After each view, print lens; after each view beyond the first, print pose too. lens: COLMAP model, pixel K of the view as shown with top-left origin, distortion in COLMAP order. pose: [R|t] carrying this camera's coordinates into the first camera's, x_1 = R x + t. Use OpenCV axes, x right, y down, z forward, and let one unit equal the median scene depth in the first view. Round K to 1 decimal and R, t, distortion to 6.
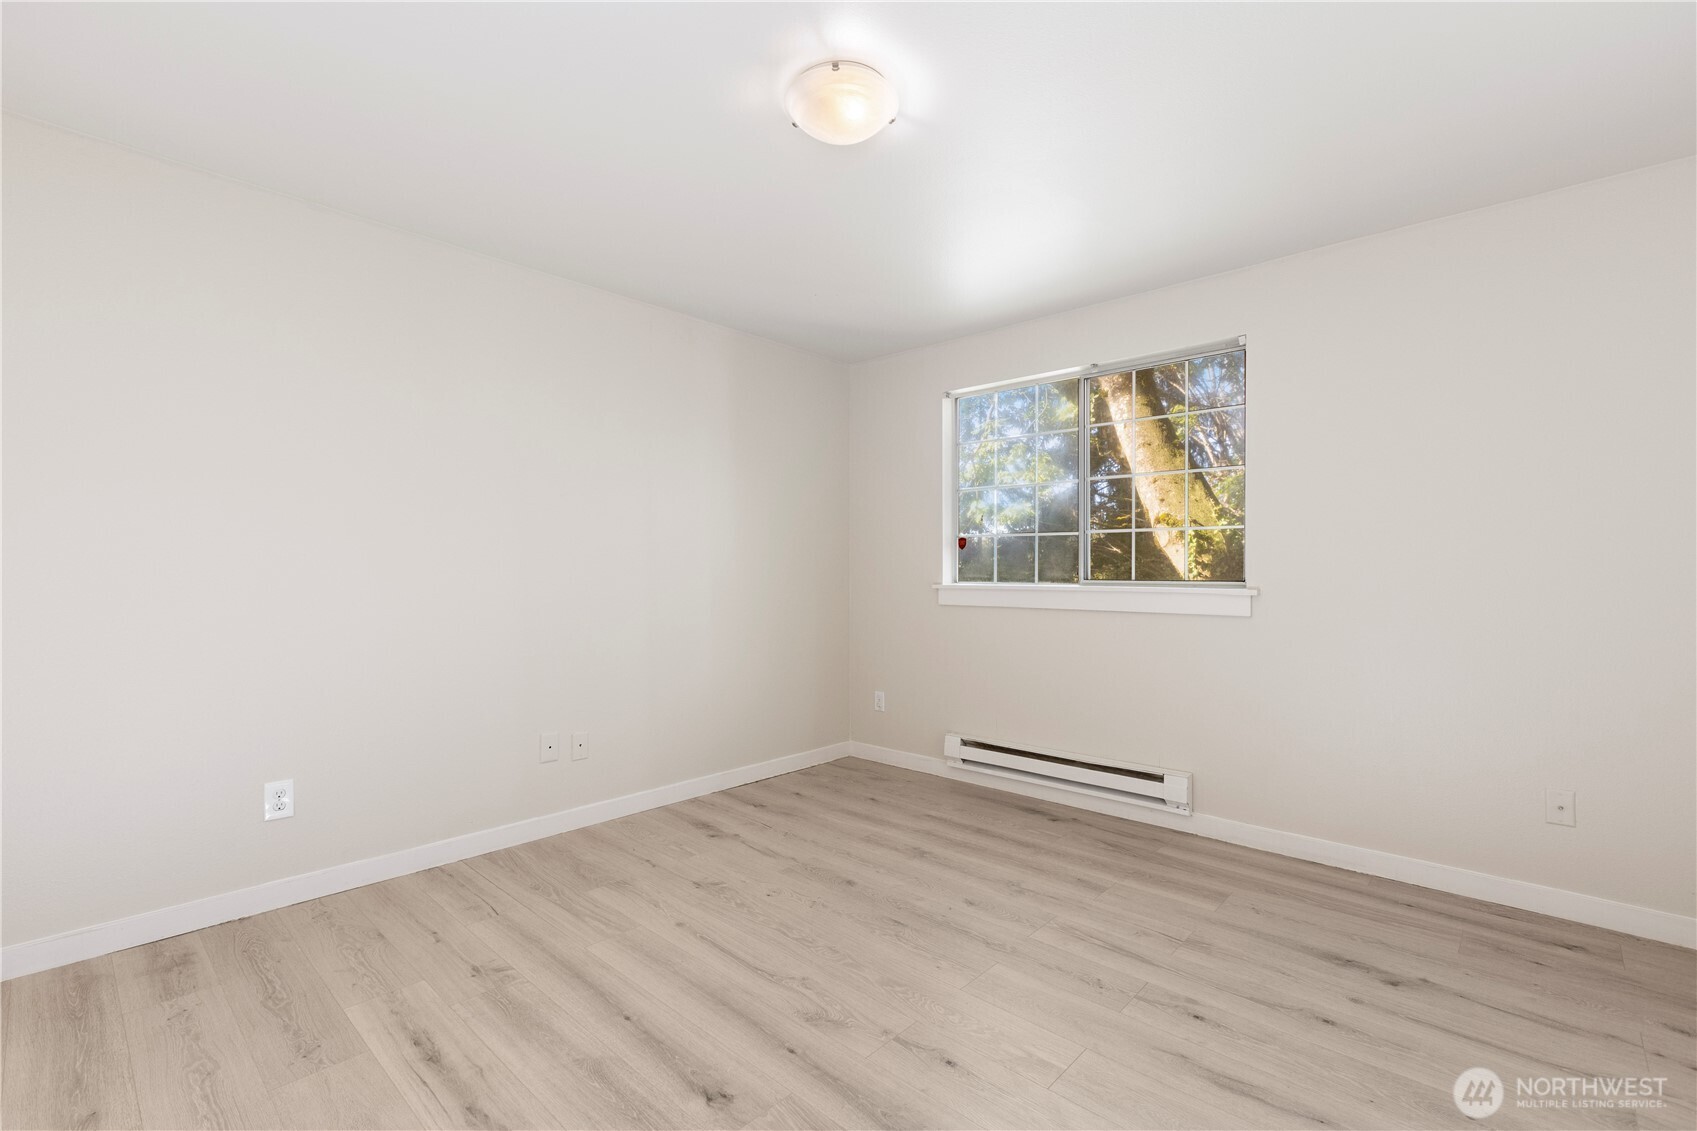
lens RADIAL K [[748.7, 0, 839.9], [0, 748.7, 570.7], [0, 0, 1]] dist [0.003340, 0.000335]
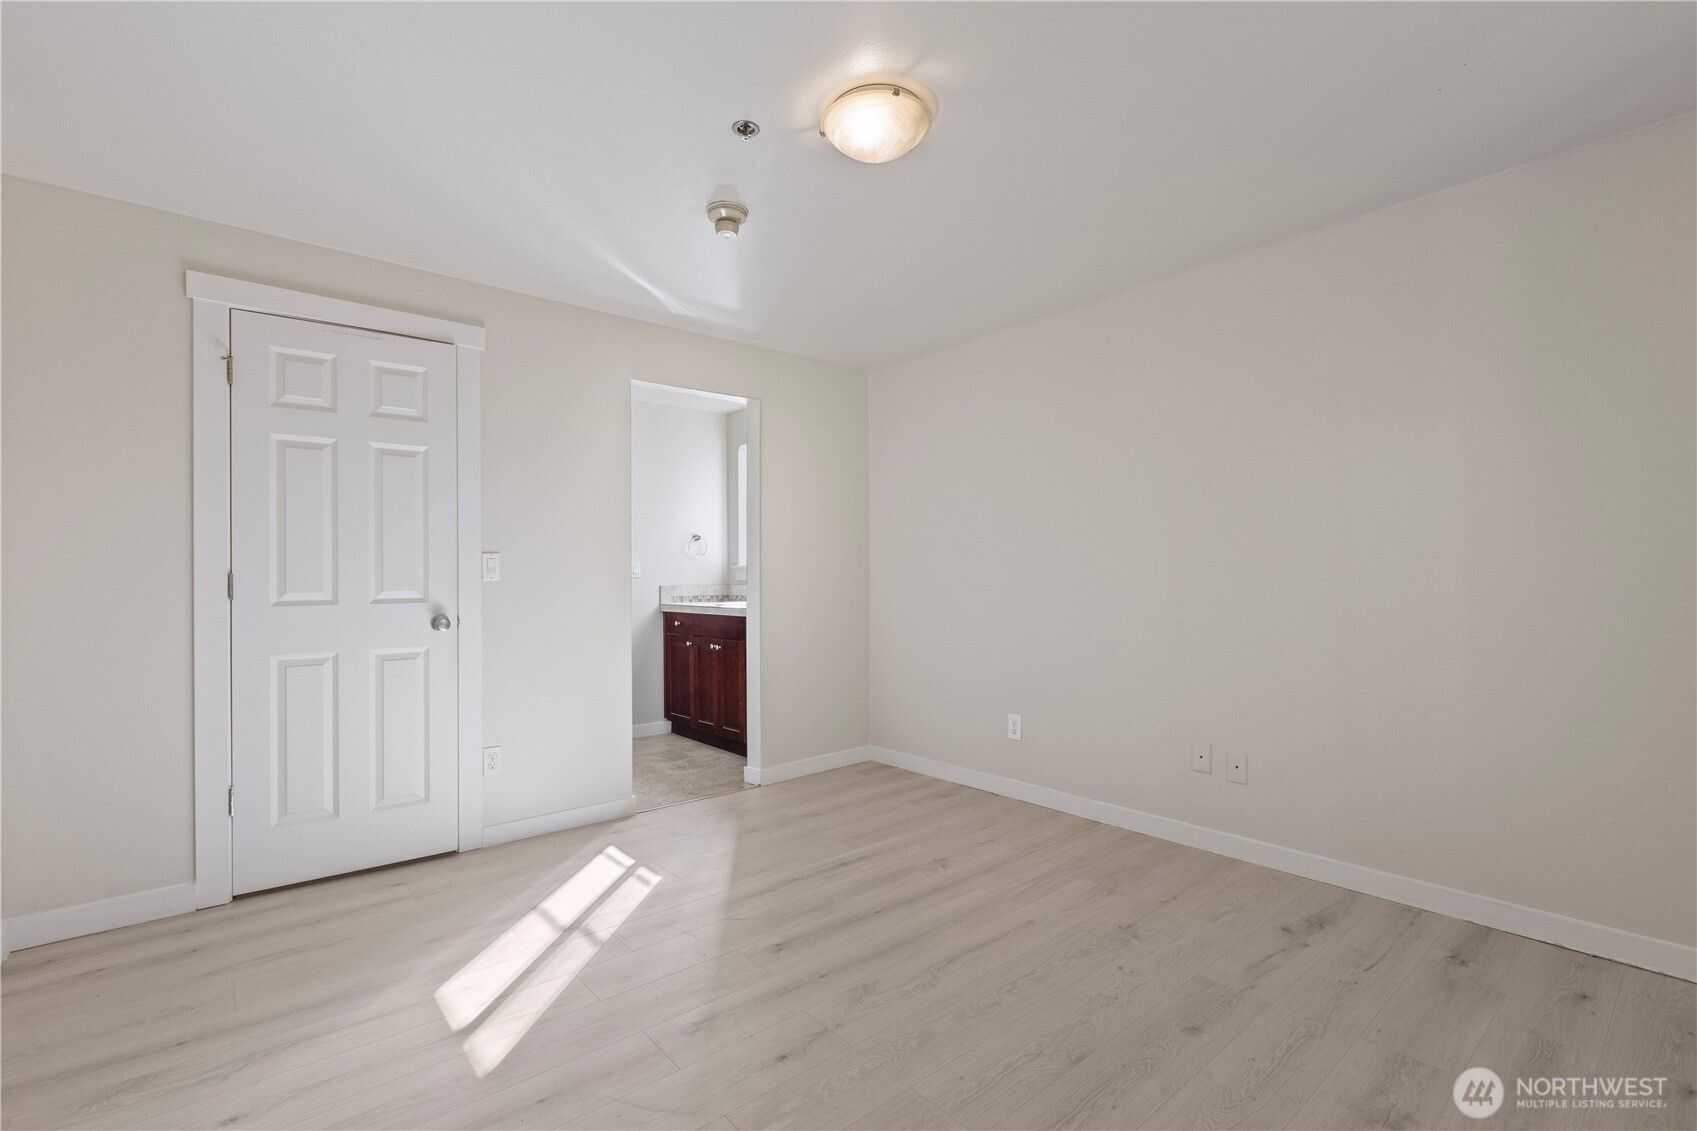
lens RADIAL K [[753.4, 0, 844.0], [0, 753.4, 573.2], [0, 0, 1]] dist [0.001661, 0.000545]
pose [[-0.116779, -0.006023, -0.993140, 0.704485], [0.007419, 0.999948, -0.006937, 0.001804], [0.993130, -0.008178, -0.116729, 0.732105]]
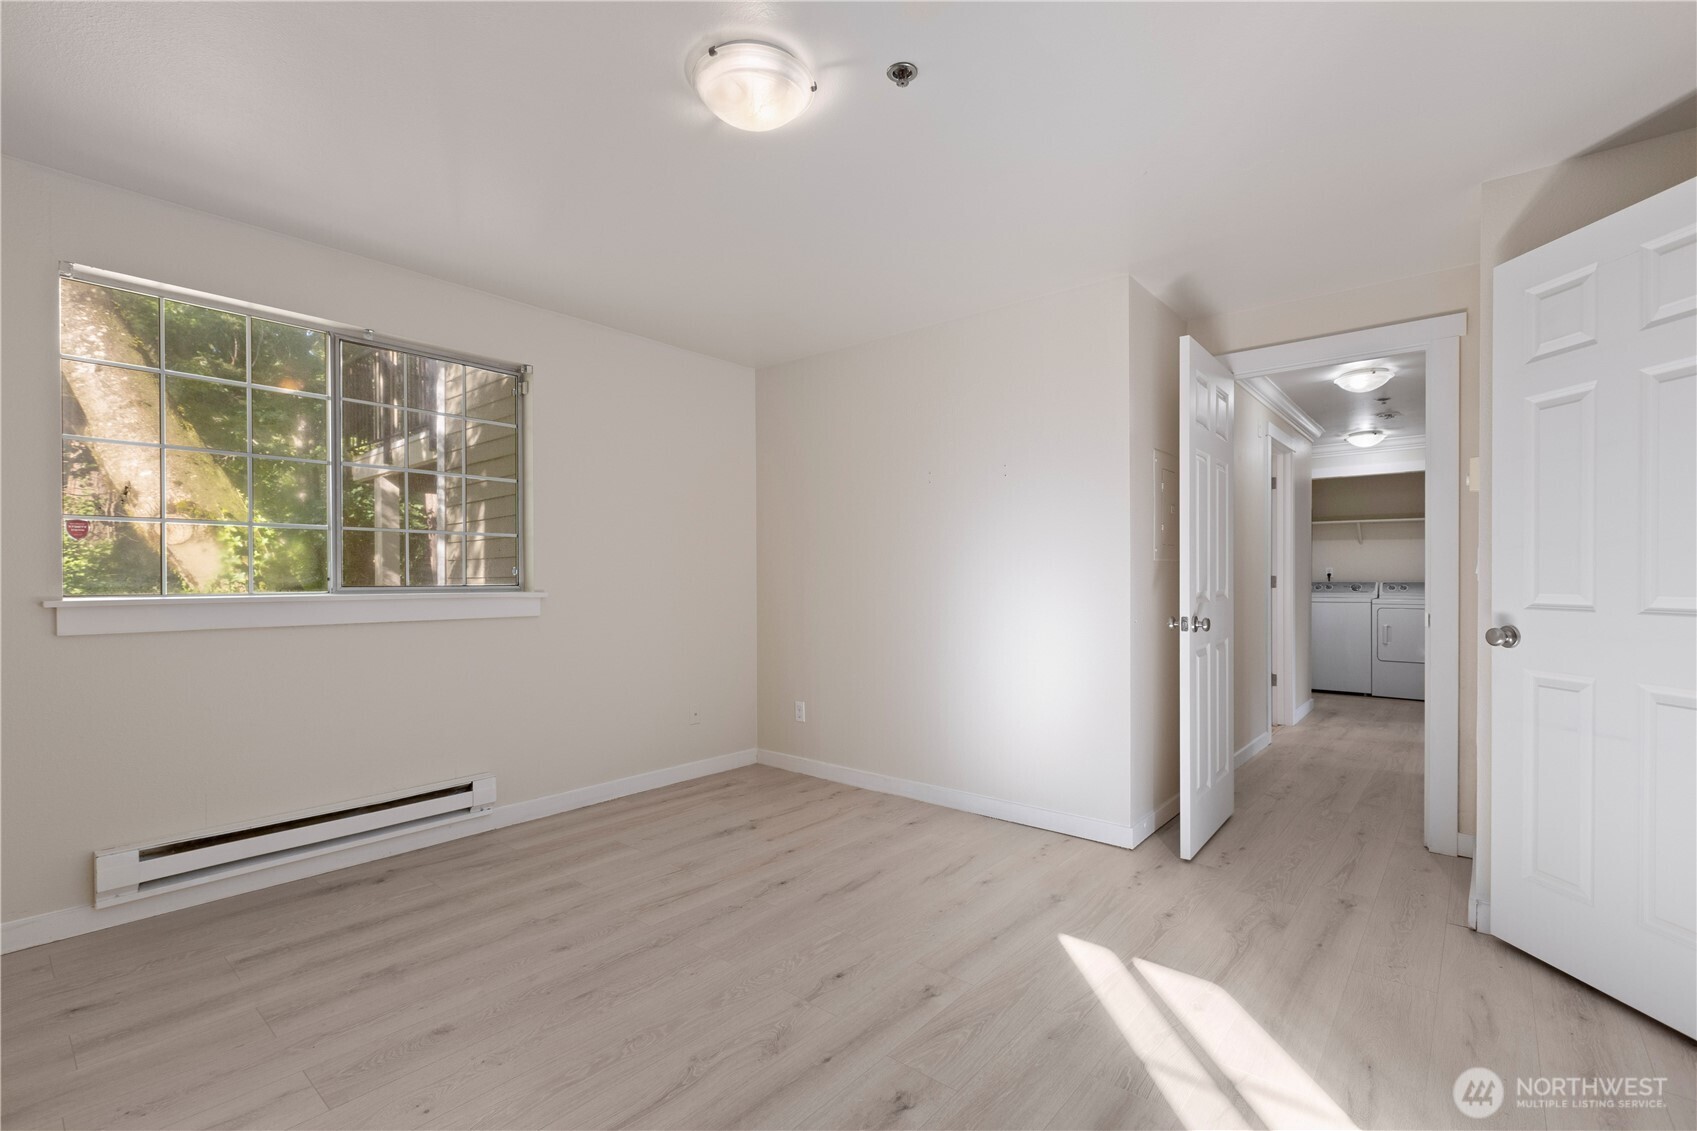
lens RADIAL K [[748.7, 0, 839.9], [0, 748.7, 570.7], [0, 0, 1]] dist [0.003340, 0.000335]
pose [[-0.039028, 0.007824, 0.999207, -0.658008], [-0.001542, 0.999968, -0.007890, 0.001008], [-0.999237, -0.001849, -0.039015, 0.634341]]
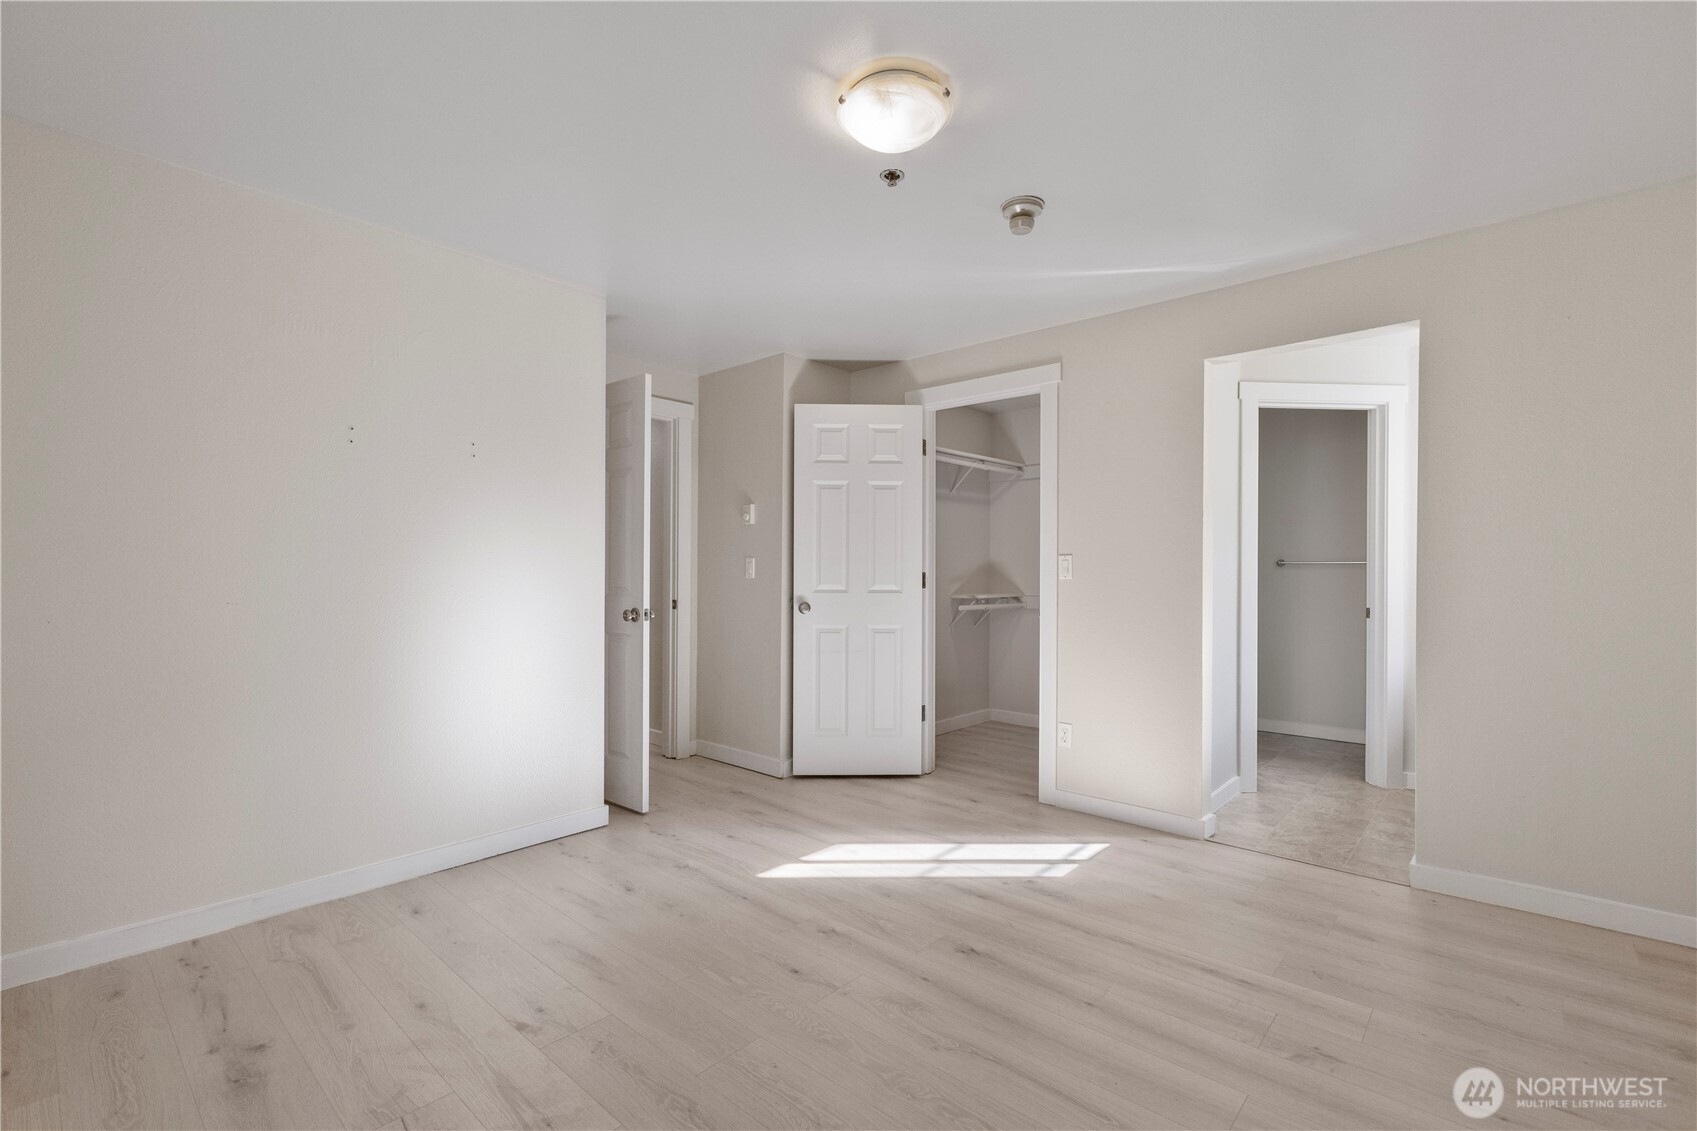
lens RADIAL K [[753.4, 0, 844.0], [0, 753.4, 573.2], [0, 0, 1]] dist [0.001661, 0.000545]
pose [[-0.999844, -0.007091, -0.016161, 0.055259], [-0.007023, 0.999966, -0.004301, -0.001116], [0.016191, -0.004187, -0.999860, 1.366986]]
